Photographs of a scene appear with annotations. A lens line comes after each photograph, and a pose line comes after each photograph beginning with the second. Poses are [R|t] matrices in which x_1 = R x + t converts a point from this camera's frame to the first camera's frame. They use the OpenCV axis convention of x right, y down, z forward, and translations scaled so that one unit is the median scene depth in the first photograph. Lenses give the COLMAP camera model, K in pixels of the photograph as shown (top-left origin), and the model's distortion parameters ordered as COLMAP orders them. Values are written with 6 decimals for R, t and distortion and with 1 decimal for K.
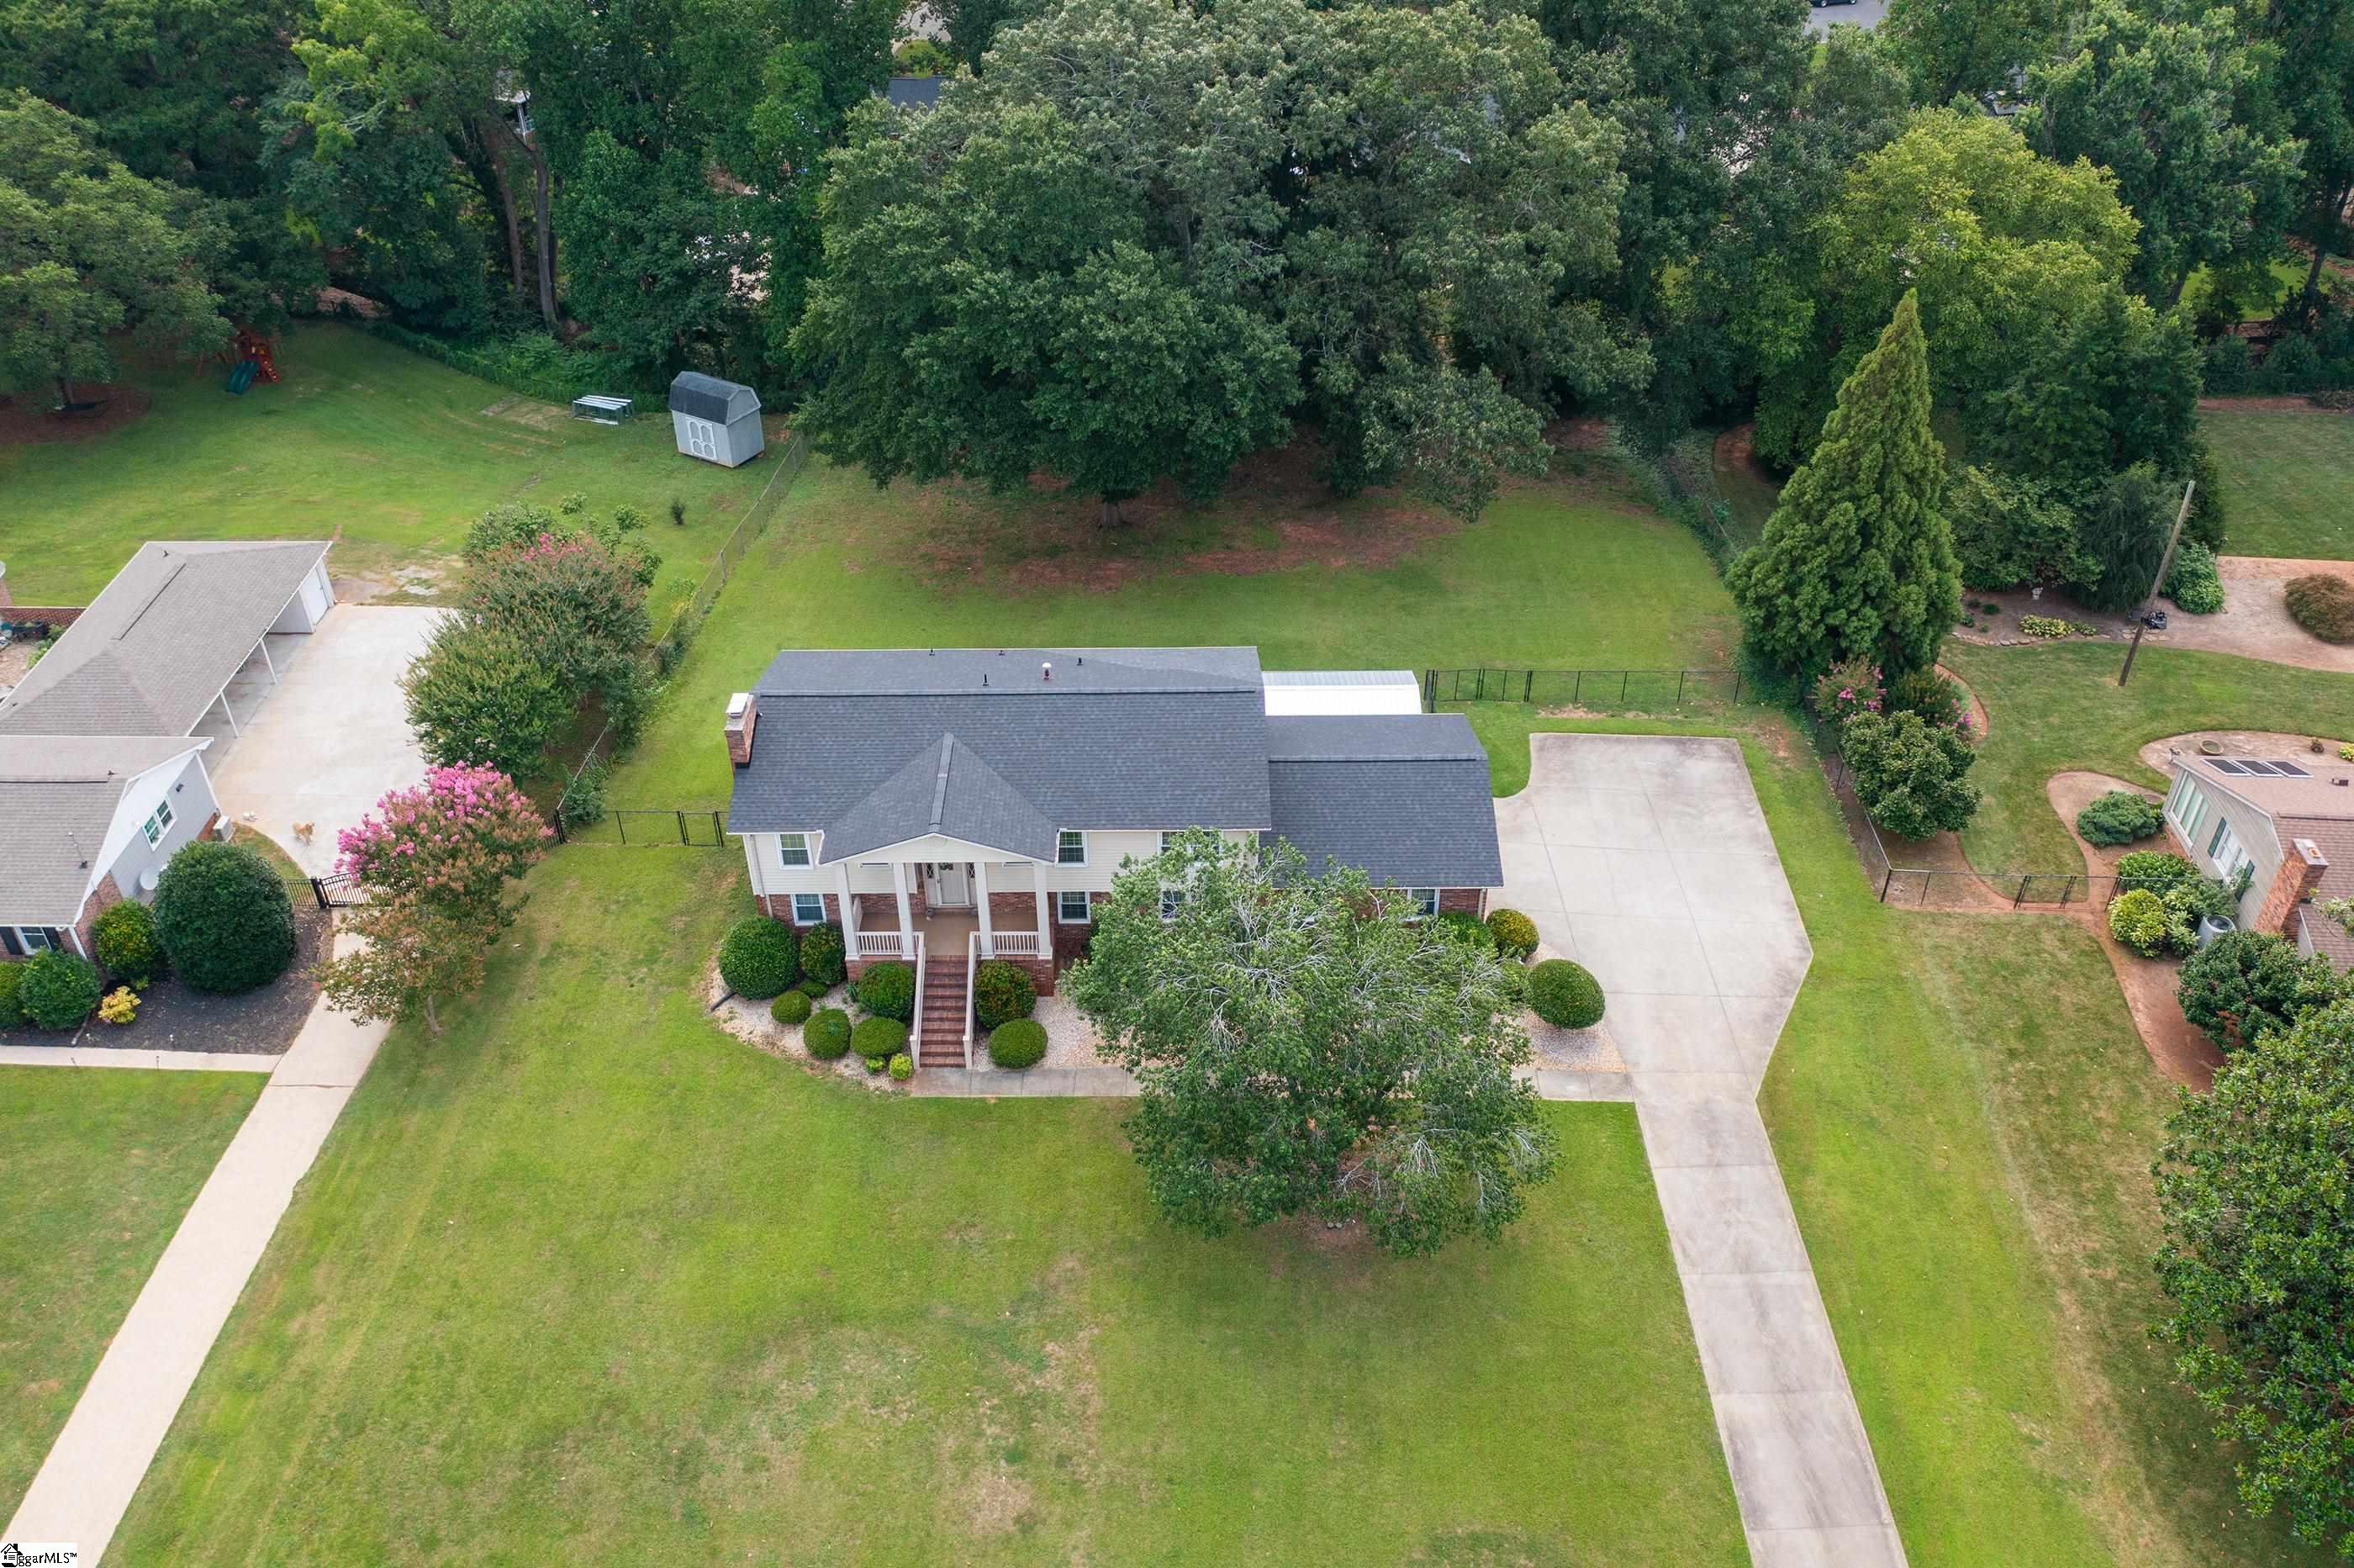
lens RADIAL K [[1857.4, 0, 1168.2], [0, 1857.4, 775.8], [0, 0, 1]] dist [-0.012210, 0.005192]
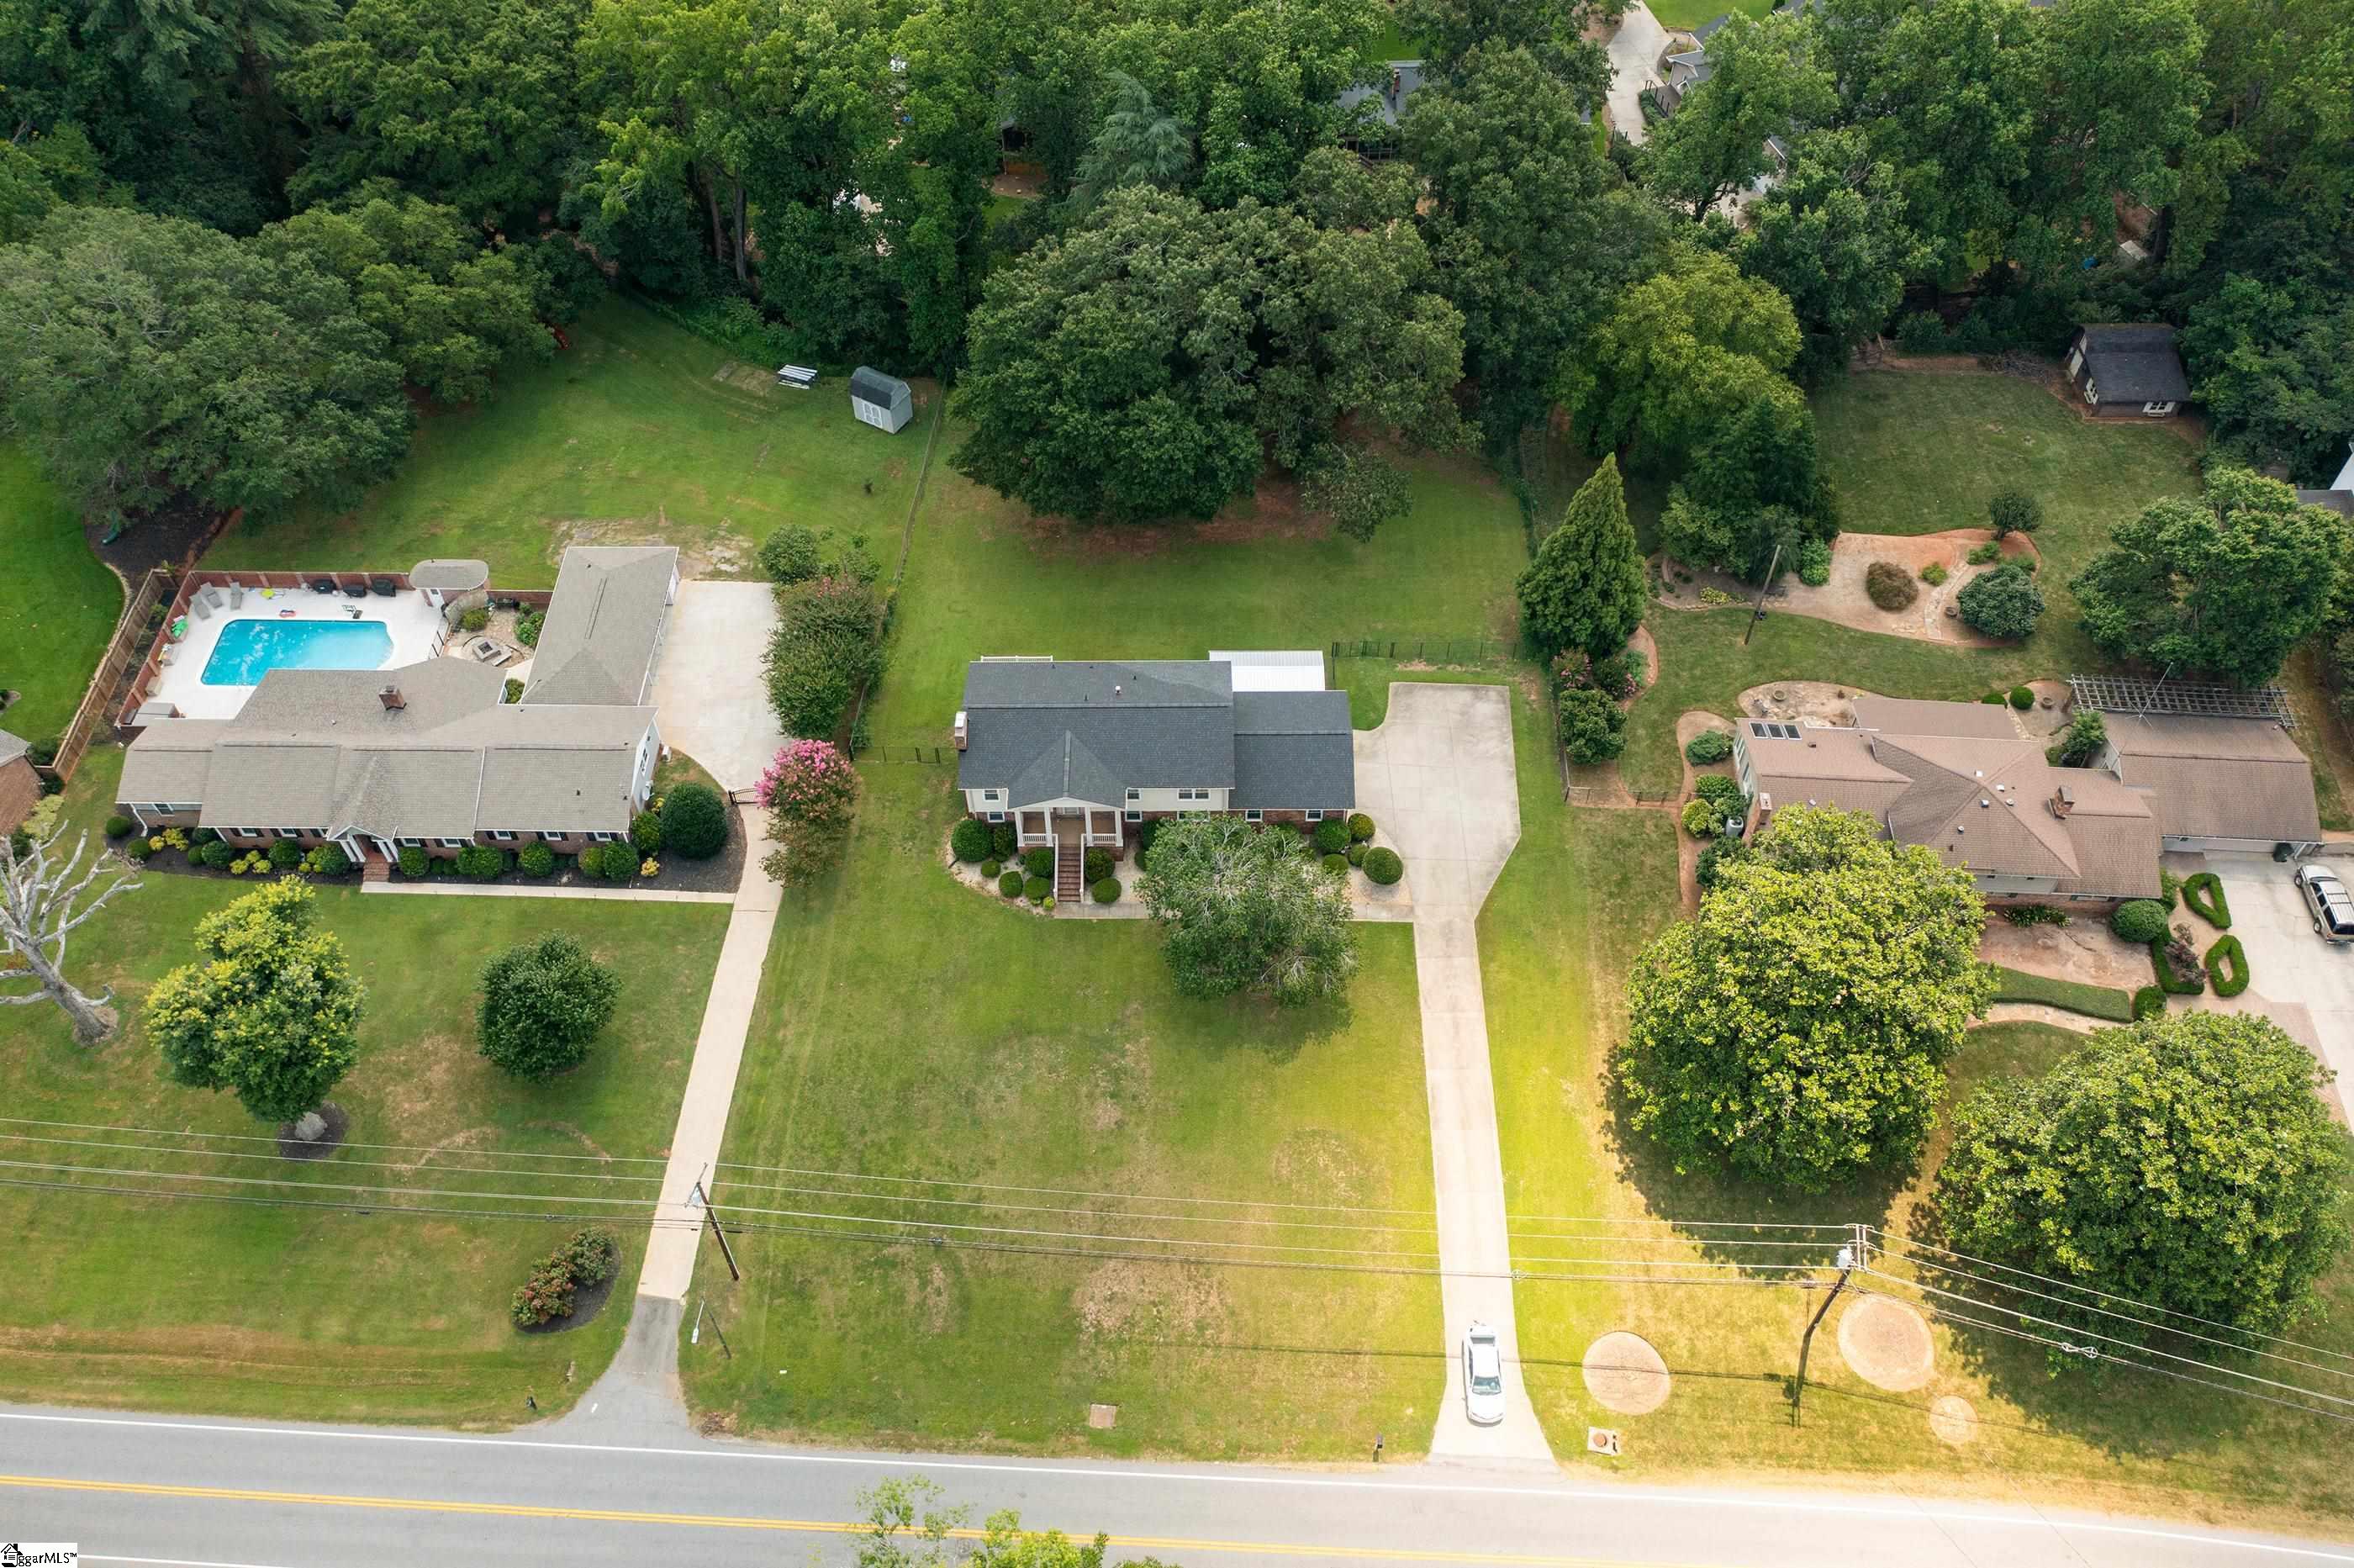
lens RADIAL K [[1857.4, 0, 1162.7], [0, 1857.4, 777.8], [0, 0, 1]] dist [-0.012210, 0.005192]
pose [[0.999943, 0.003392, -0.010098, -0.000852], [-0.000678, 0.966275, 0.257511, -0.422177], [0.010631, -0.257490, 0.966223, -0.776848]]
